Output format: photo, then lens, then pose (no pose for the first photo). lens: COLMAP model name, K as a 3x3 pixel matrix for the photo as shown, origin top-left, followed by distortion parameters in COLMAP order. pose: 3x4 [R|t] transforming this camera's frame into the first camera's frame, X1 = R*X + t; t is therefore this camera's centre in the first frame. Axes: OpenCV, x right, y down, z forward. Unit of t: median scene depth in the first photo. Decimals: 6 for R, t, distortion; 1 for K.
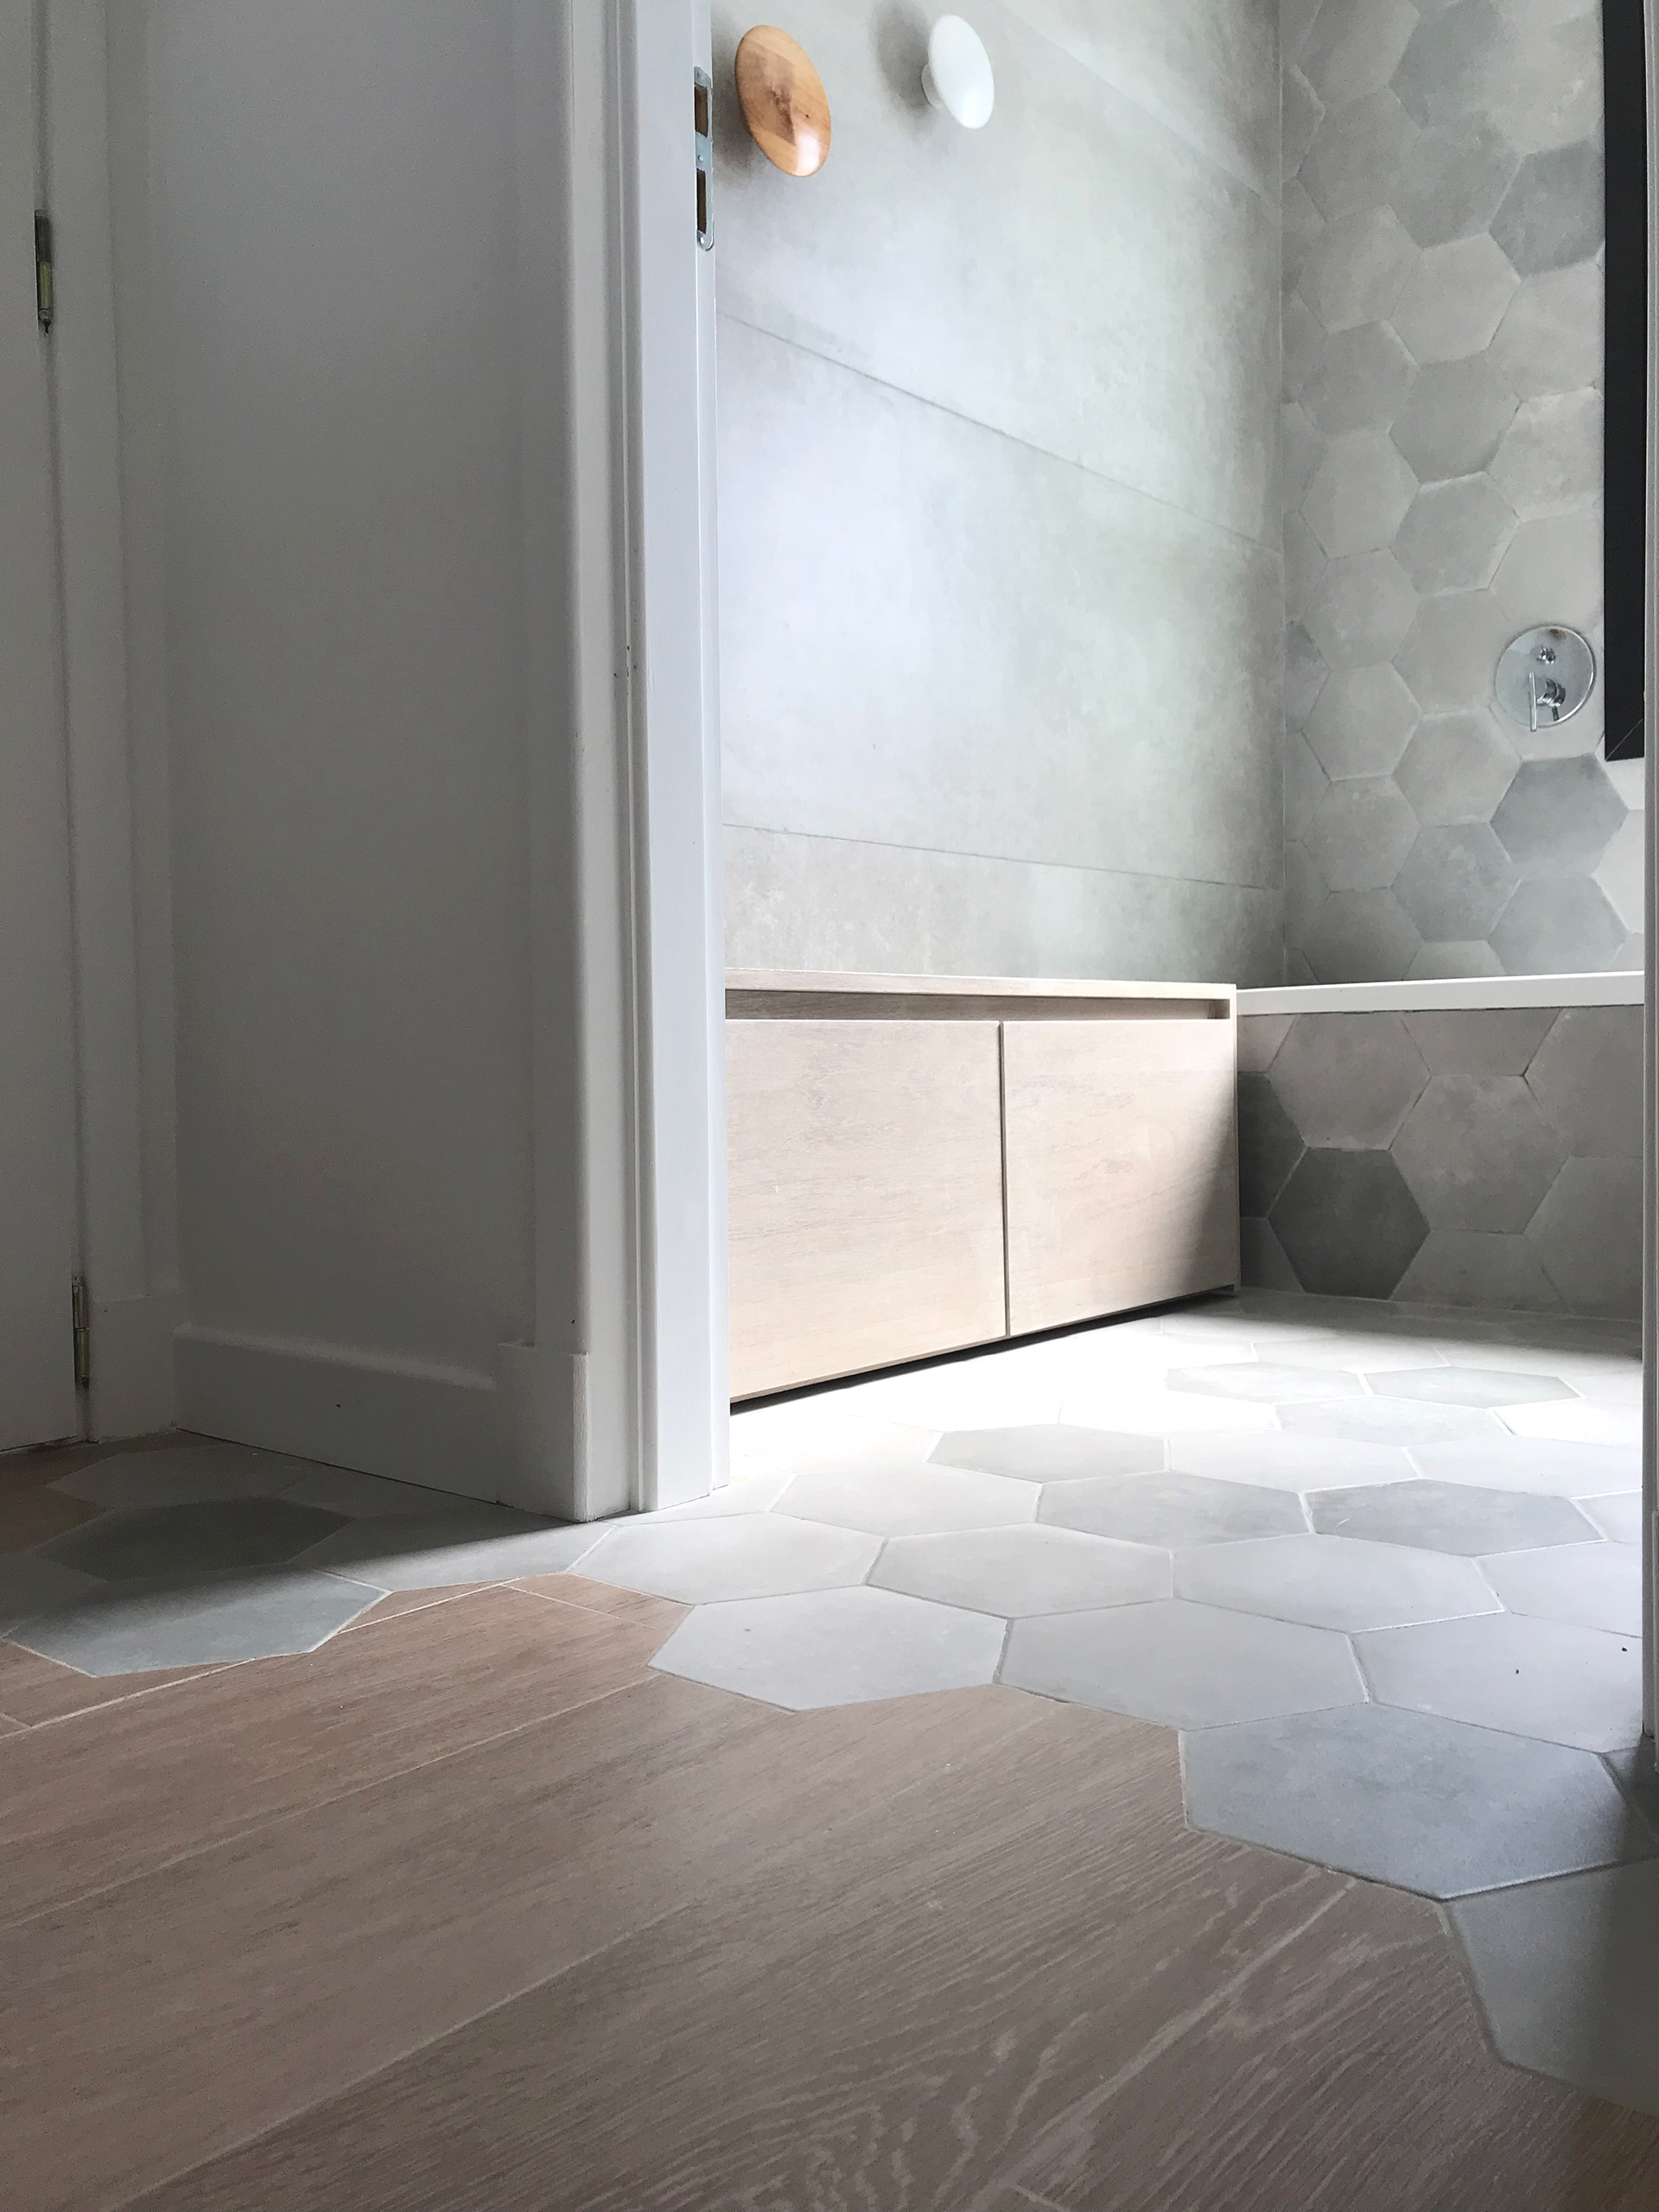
lens RADIAL K [[1846.4, 0, 830.8], [0, 1846.4, 1107.9], [0, 0, 1]] dist [-0.005582, 0.020513]
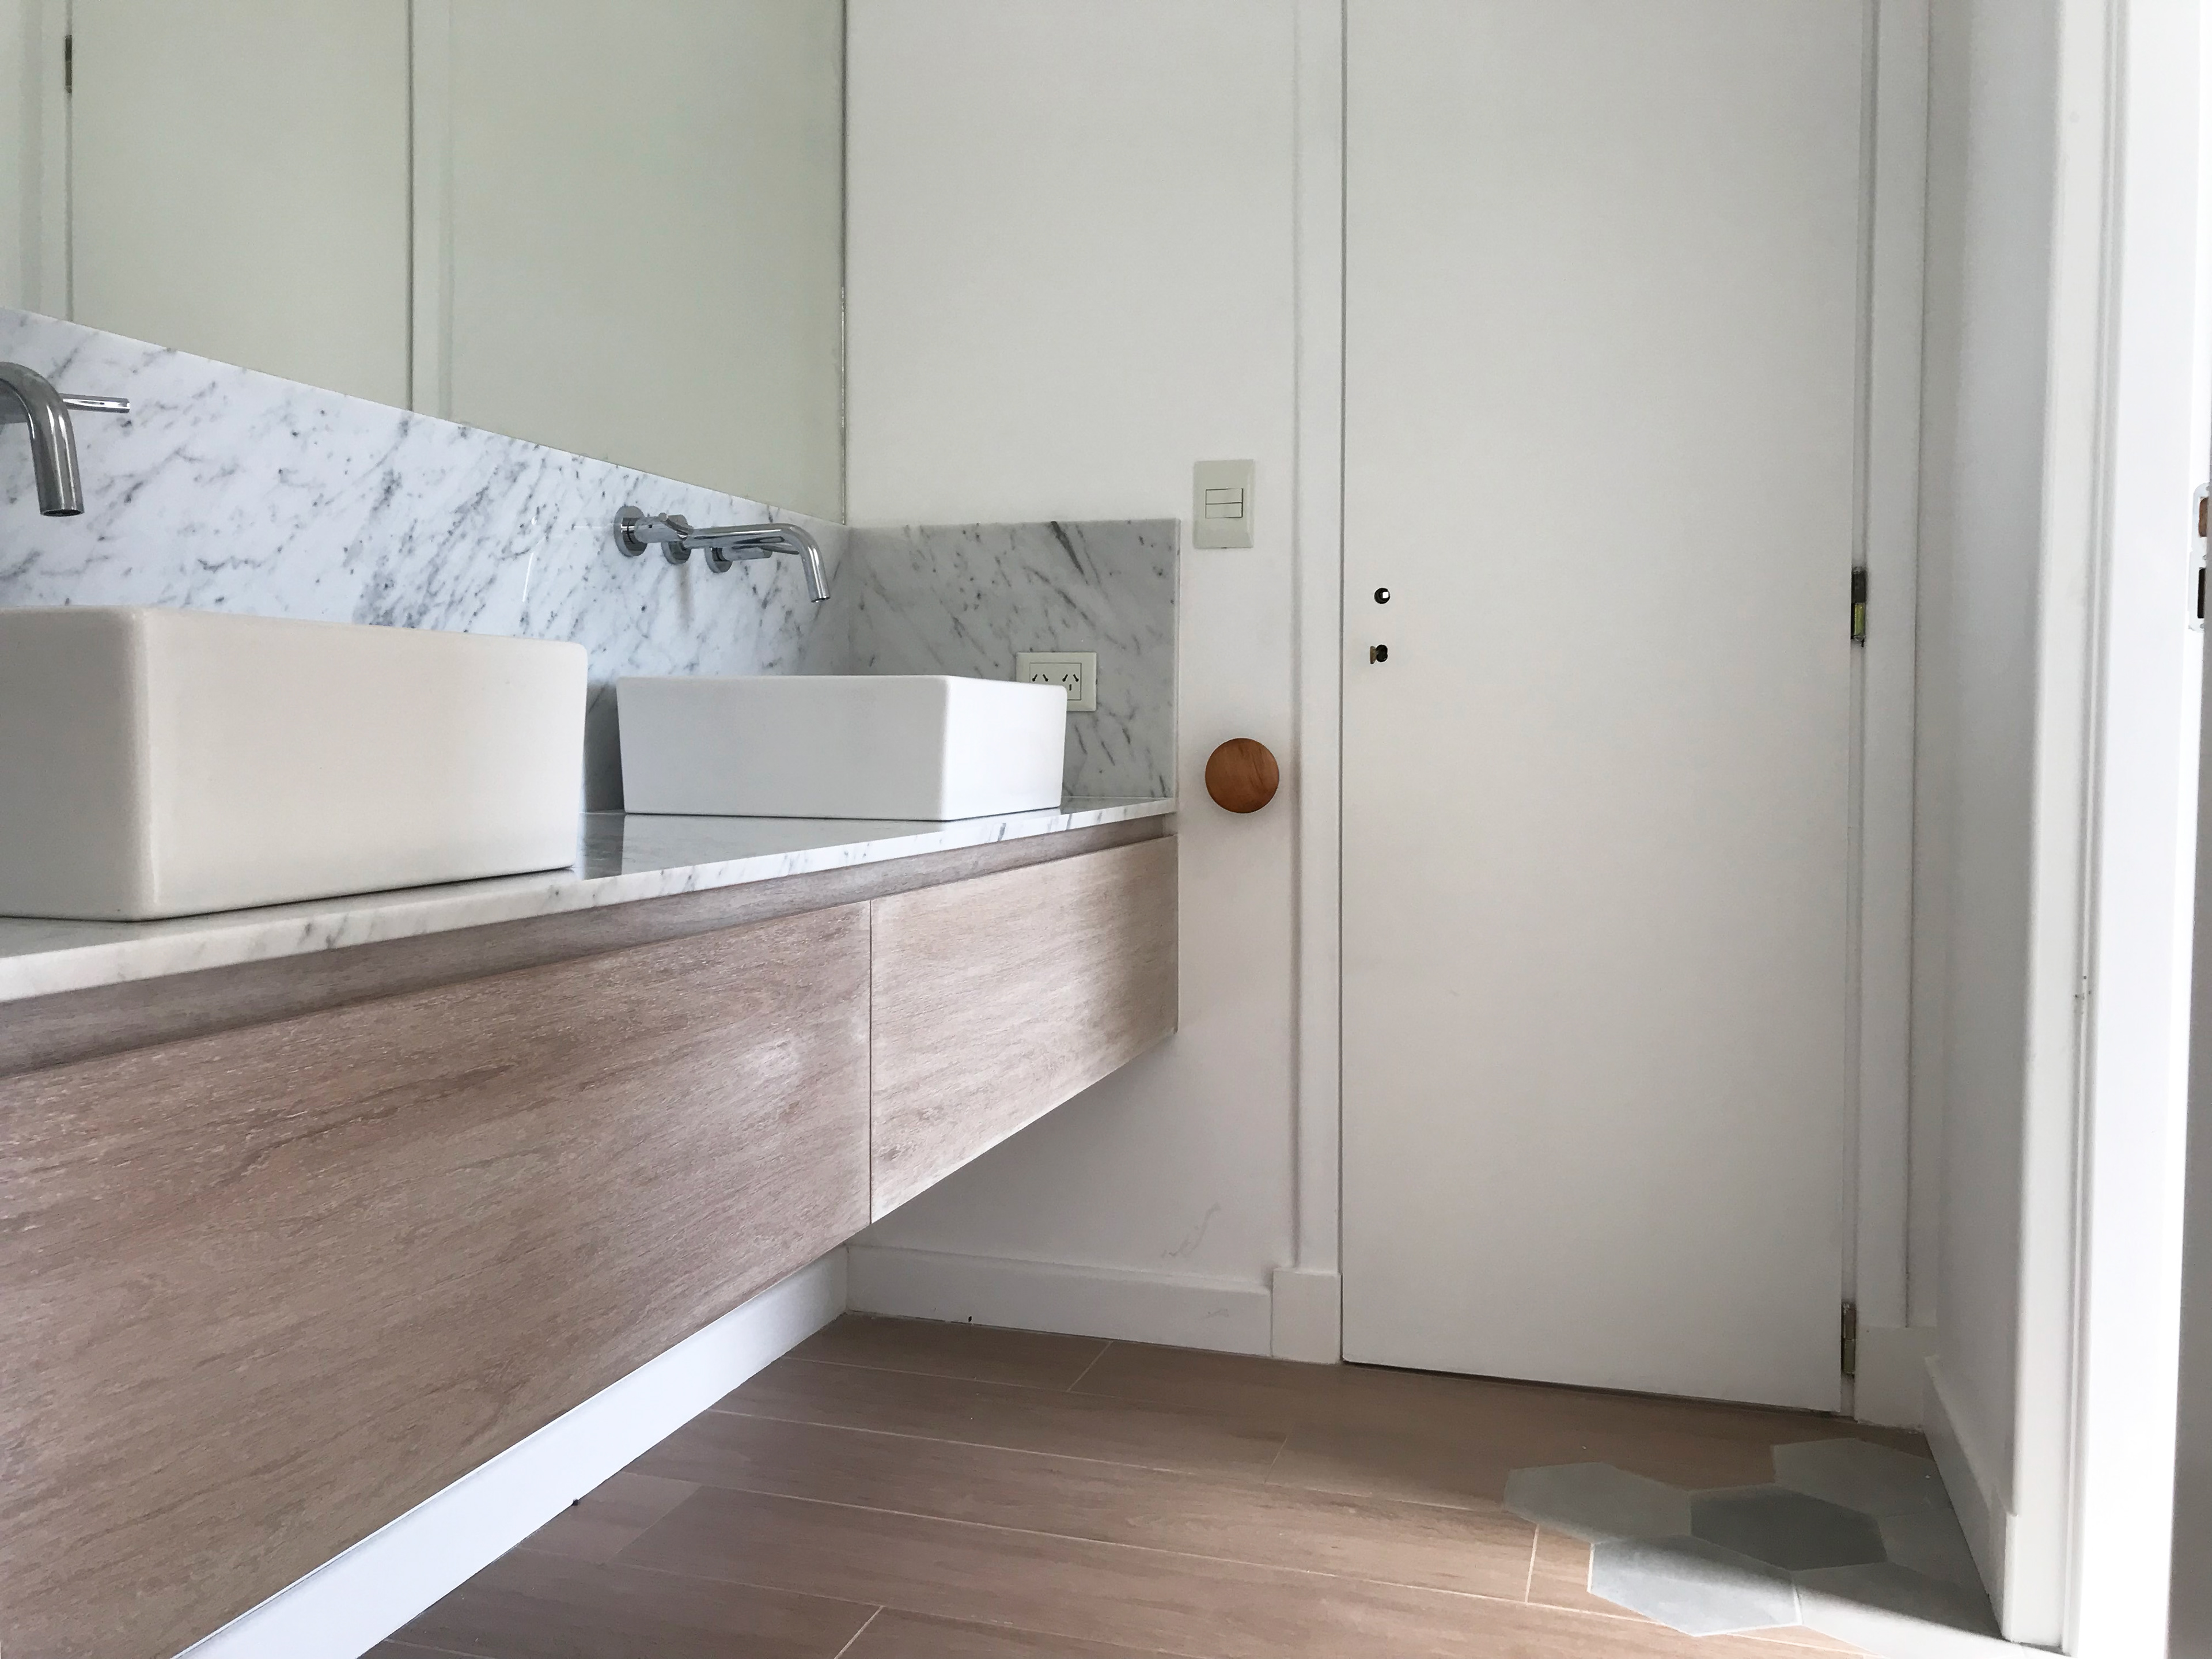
lens RADIAL K [[1846.4, 0, 1105.6], [0, 1846.4, 823.9], [0, 0, 1]] dist [-0.005582, 0.020513]
pose [[0.385210, 0.068042, -0.920317, 0.541449], [-0.045185, 0.997473, 0.054833, -0.271715], [0.921722, 0.020462, 0.387311, -0.070297]]
